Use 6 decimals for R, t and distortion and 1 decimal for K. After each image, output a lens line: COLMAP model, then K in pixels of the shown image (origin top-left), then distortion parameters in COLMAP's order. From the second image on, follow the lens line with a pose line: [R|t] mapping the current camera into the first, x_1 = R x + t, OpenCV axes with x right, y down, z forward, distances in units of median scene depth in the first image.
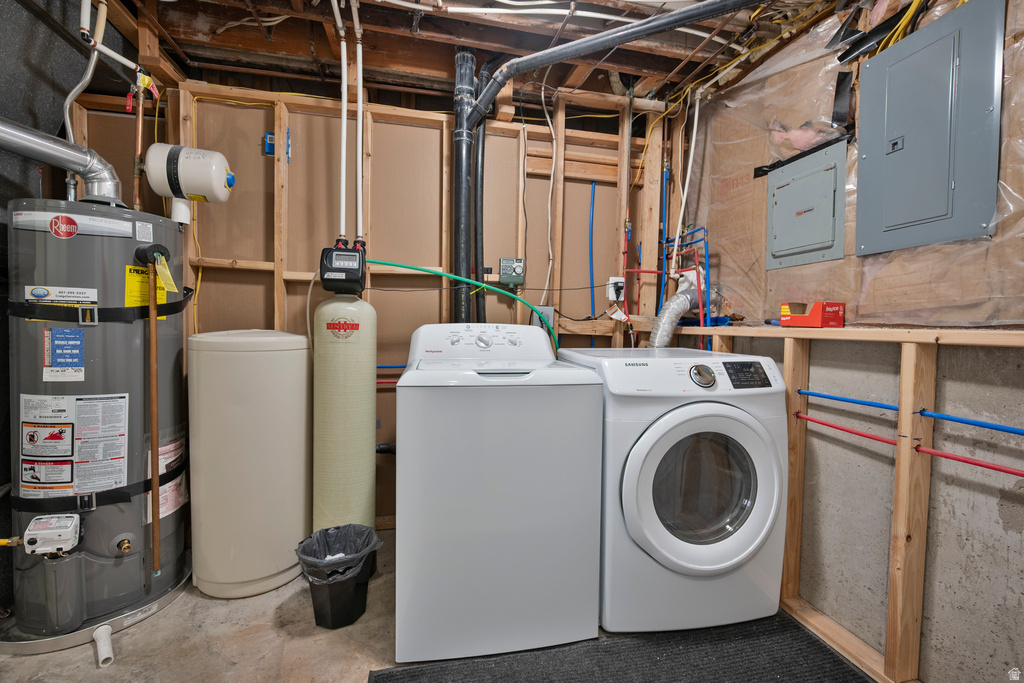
lens RADIAL K [[438.5, 0, 515.3], [0, 438.5, 340.1], [0, 0, 1]] dist [0.020262, -0.000001]
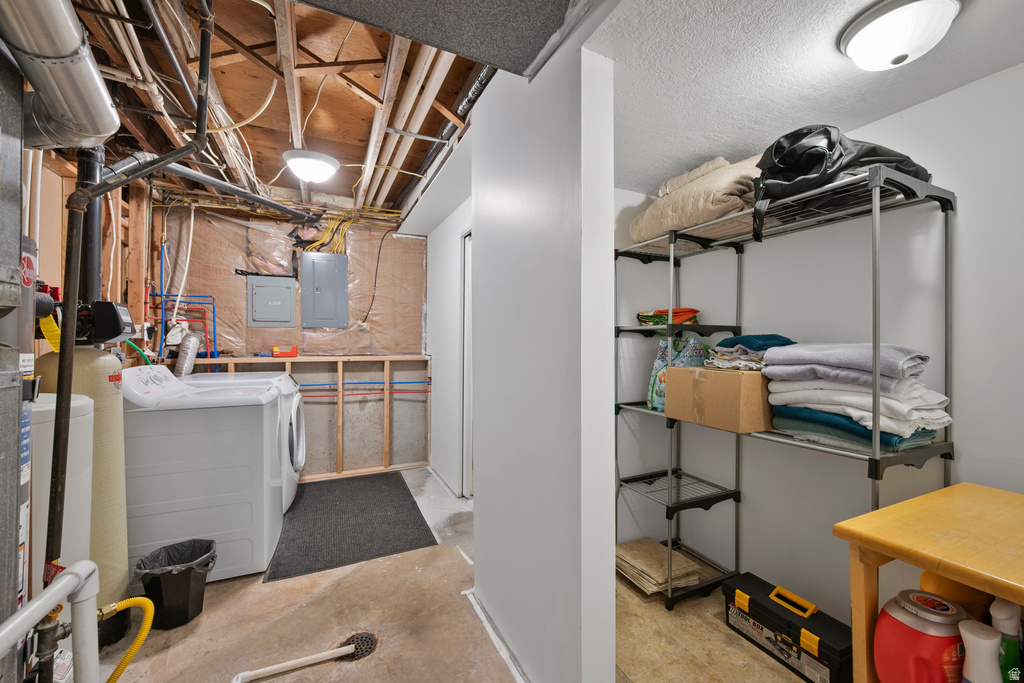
lens RADIAL K [[401.2, 0, 512.5], [0, 401.2, 342.5], [0, 0, 1]] dist [-0.001977, -0.000140]
pose [[-0.208134, -0.019435, 0.977907, -1.705295], [0.027923, 0.999277, 0.025803, -0.133671], [-0.977702, 0.032676, -0.207441, 0.331342]]
